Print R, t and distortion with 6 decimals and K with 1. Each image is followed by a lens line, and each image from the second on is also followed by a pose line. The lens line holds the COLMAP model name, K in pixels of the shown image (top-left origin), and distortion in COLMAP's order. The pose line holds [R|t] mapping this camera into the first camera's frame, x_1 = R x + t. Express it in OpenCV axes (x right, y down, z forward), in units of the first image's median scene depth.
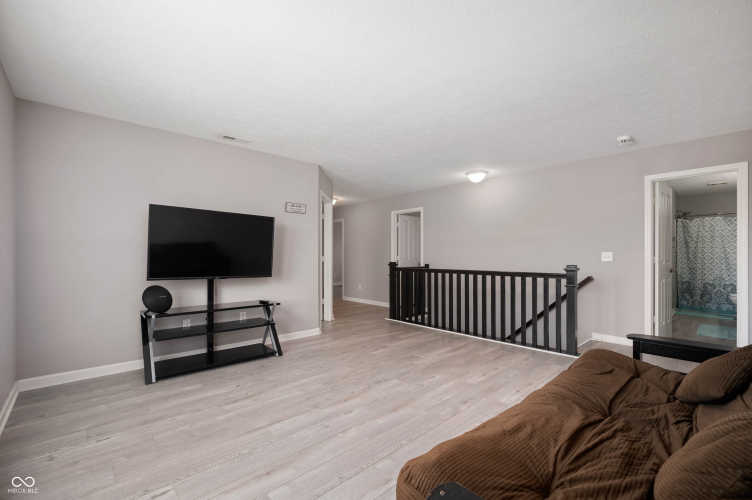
lens RADIAL K [[327.7, 0, 379.5], [0, 327.7, 255.1], [0, 0, 1]] dist [0.001723, 0.000277]
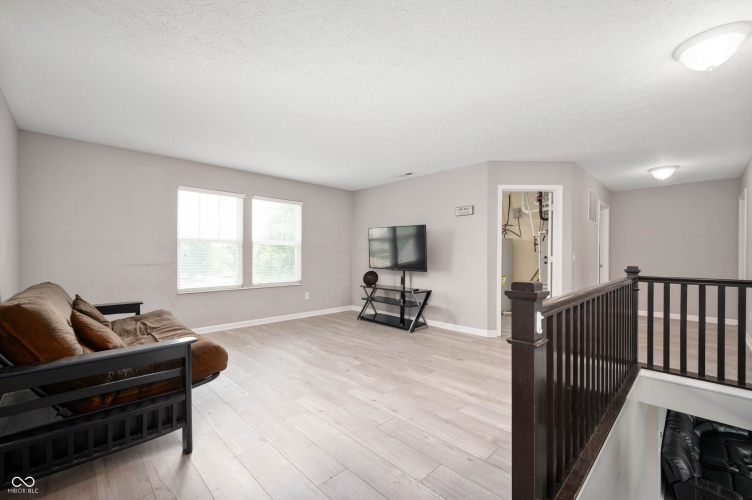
lens RADIAL K [[318.9, 0, 378.1], [0, 318.9, 256.5], [0, 0, 1]] dist [-0.001987, -0.000112]
pose [[0.007387, 0.002374, -0.999970, 1.129357], [-0.001952, 0.999995, 0.002360, 0.007299], [0.999971, 0.001935, 0.007392, 1.025044]]
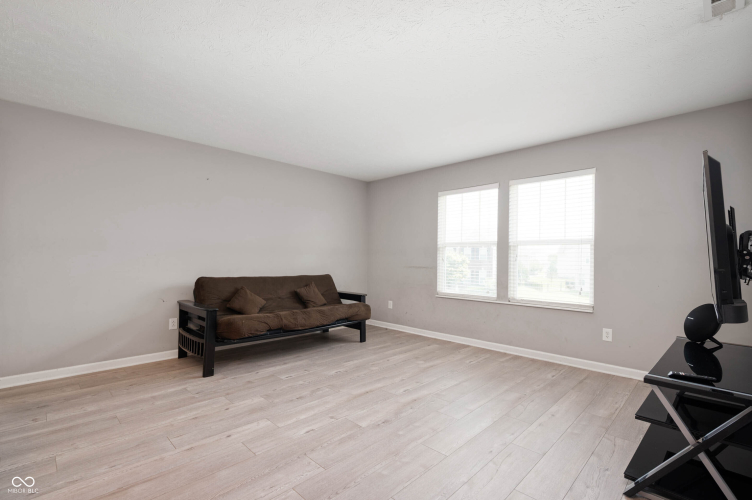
lens RADIAL K [[337.5, 0, 359.3], [0, 337.5, 258.0], [0, 0, 1]] dist [0.002099, 0.000365]
pose [[-0.999933, -0.009542, 0.006585, 0.055672], [-0.009544, 0.999954, -0.000299, 0.003517], [-0.006582, -0.000362, -0.999978, 1.715978]]
